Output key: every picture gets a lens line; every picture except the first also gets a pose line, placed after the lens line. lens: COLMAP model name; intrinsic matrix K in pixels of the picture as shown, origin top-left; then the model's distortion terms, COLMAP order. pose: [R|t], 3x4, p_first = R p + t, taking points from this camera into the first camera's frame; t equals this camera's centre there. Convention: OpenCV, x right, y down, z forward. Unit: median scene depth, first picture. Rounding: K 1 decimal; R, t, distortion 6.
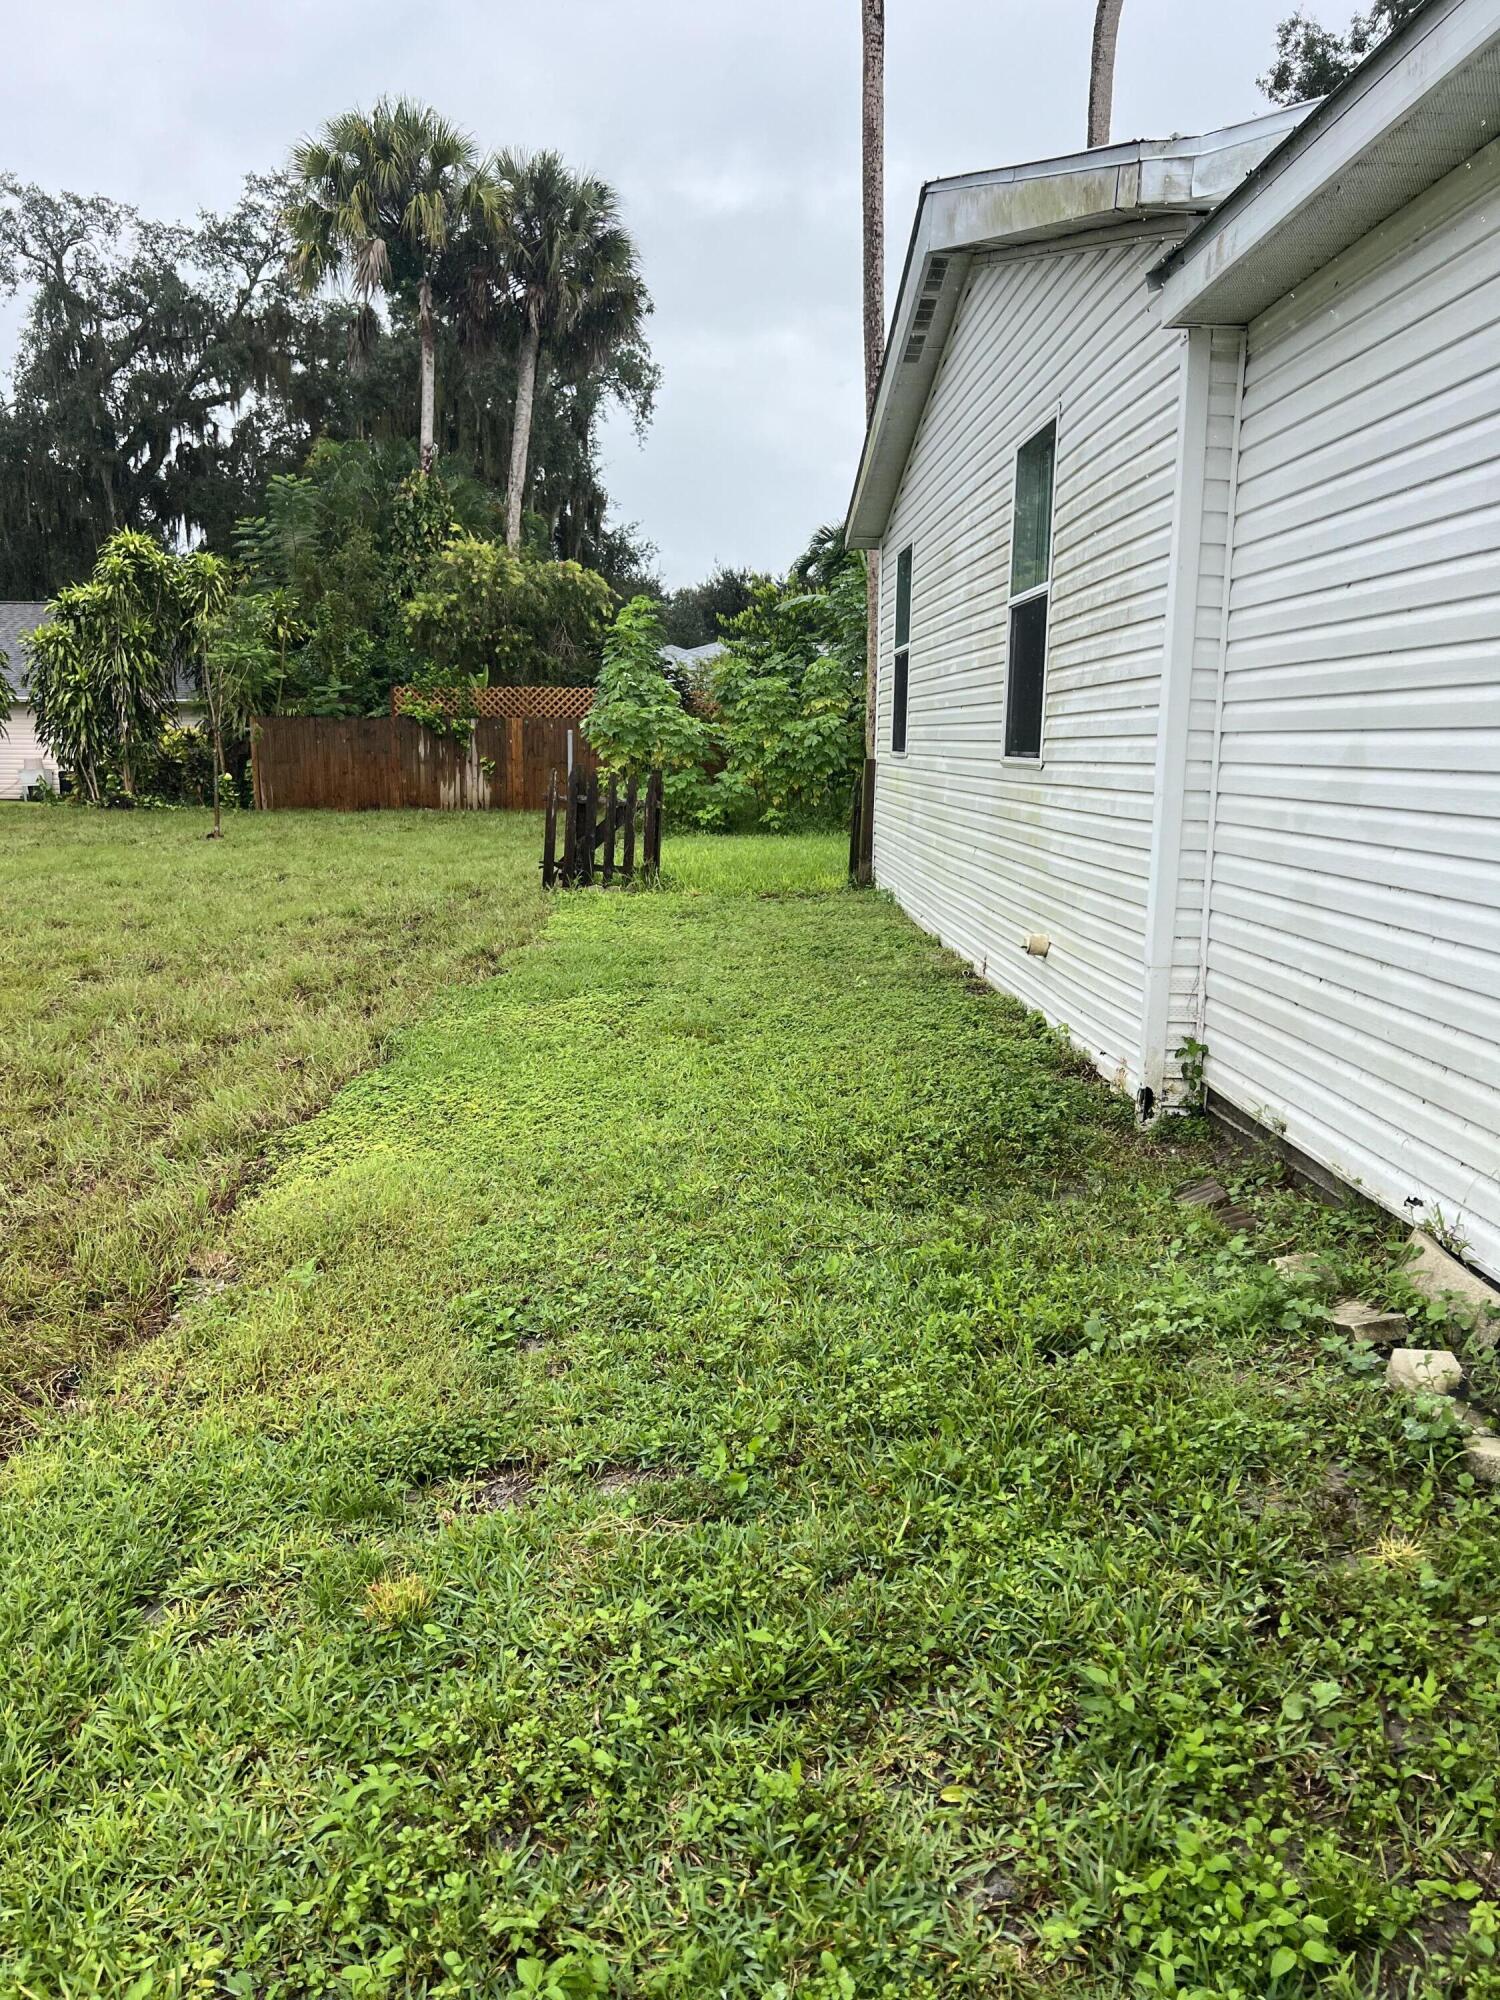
lens RADIAL K [[1520.4, 0, 750.0], [0, 1520.4, 1000.0], [0, 0, 1]] dist [0.038466, -0.040222]
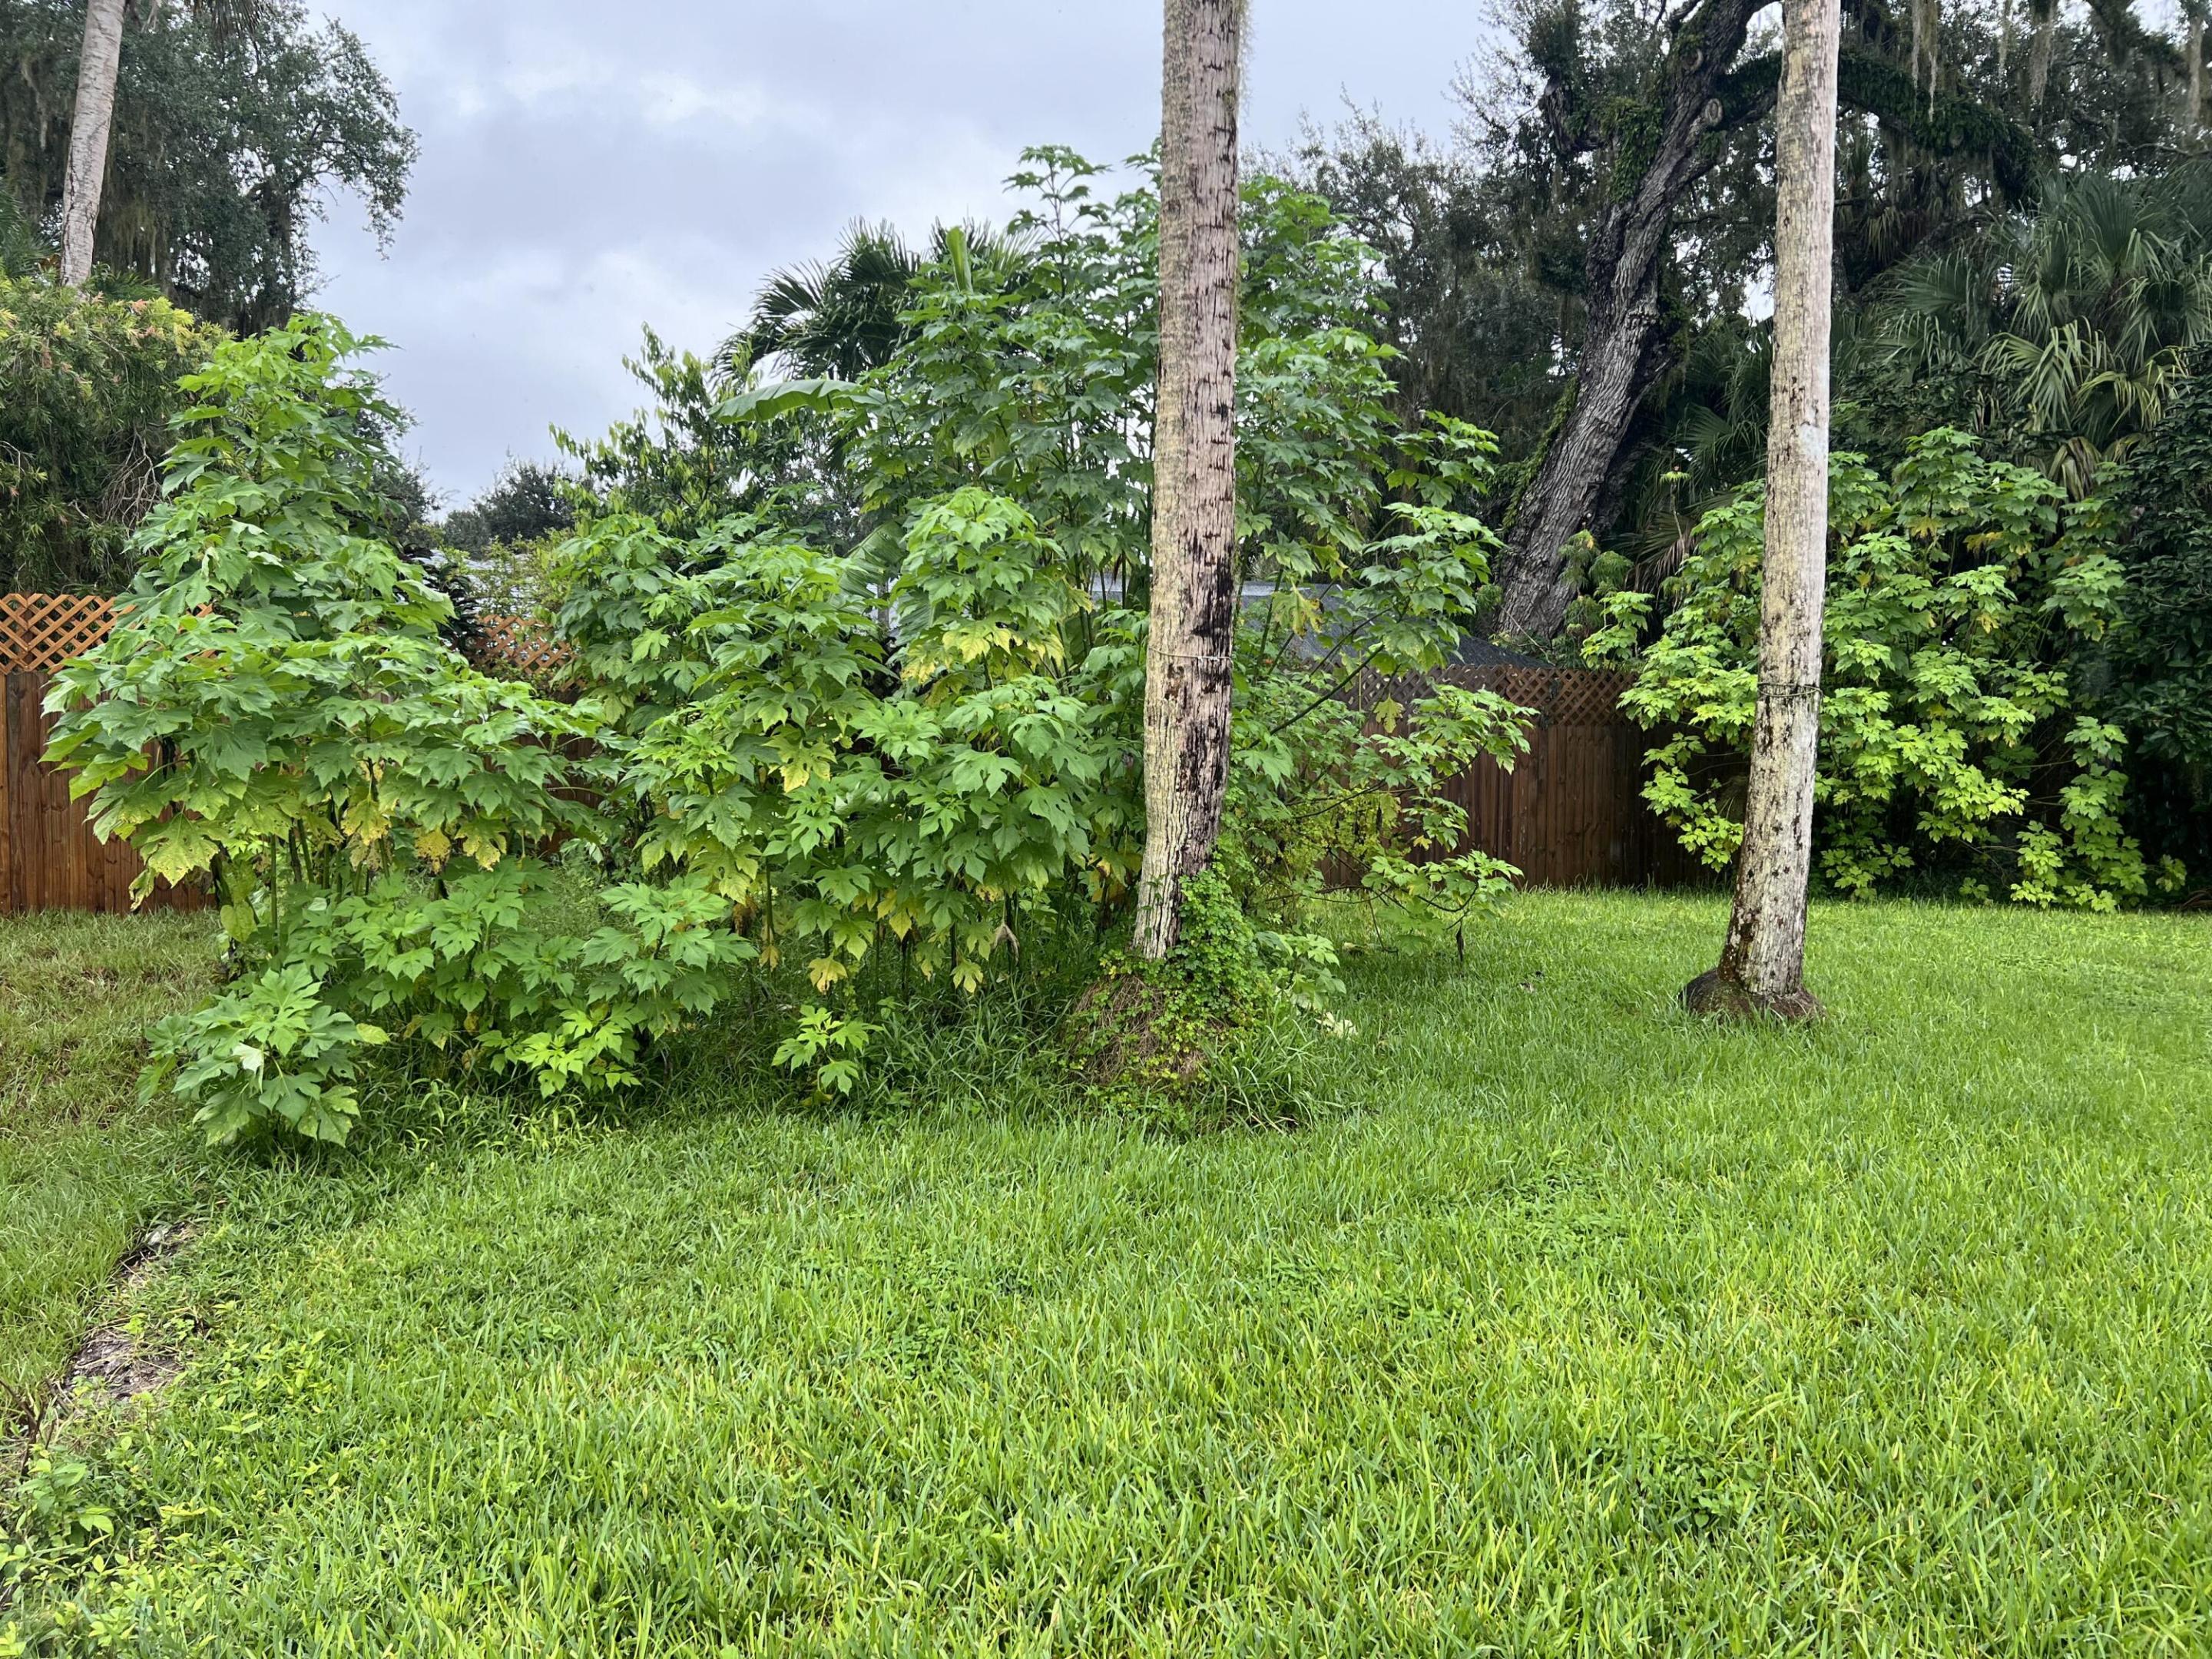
lens RADIAL K [[1889.3, 0, 1263.3], [0, 1889.3, 831.6], [0, 0, 1]] dist [0.041657, -0.088479]
pose [[0.936275, -0.010170, 0.351121, -0.026979], [0.047639, 0.994022, -0.098241, -0.108880], [-0.348023, 0.108708, 0.931162, 0.586073]]
